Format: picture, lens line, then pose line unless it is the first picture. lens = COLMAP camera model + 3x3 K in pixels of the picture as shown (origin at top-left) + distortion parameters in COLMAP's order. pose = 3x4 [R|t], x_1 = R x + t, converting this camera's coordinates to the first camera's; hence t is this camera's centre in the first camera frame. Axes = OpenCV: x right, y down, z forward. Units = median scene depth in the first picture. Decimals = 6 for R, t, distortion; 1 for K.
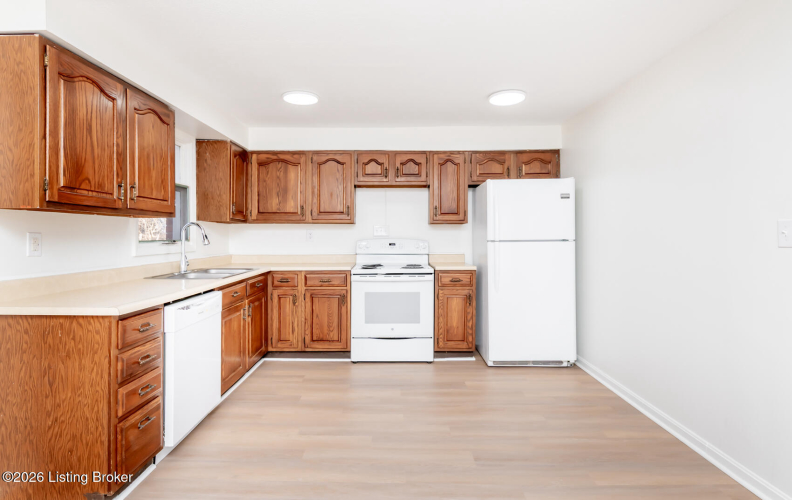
lens RADIAL K [[413.9, 0, 394.9], [0, 413.9, 236.1], [0, 0, 1]] dist [0.001795, 0.000184]
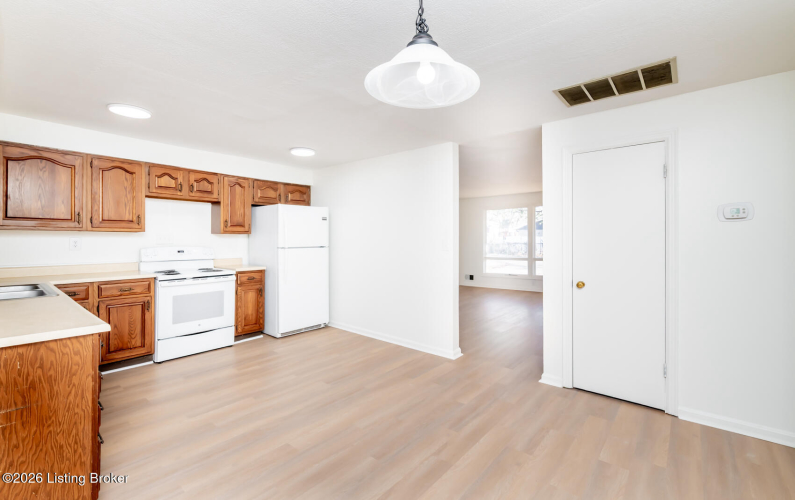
lens RADIAL K [[344.7, 0, 402.3], [0, 344.7, 240.6], [0, 0, 1]] dist [-0.000604, -0.000174]
pose [[0.626866, 0.001310, 0.779126, -0.397764], [-0.006645, 0.999971, 0.003665, -0.018765], [-0.779099, -0.007475, 0.626856, -0.047575]]
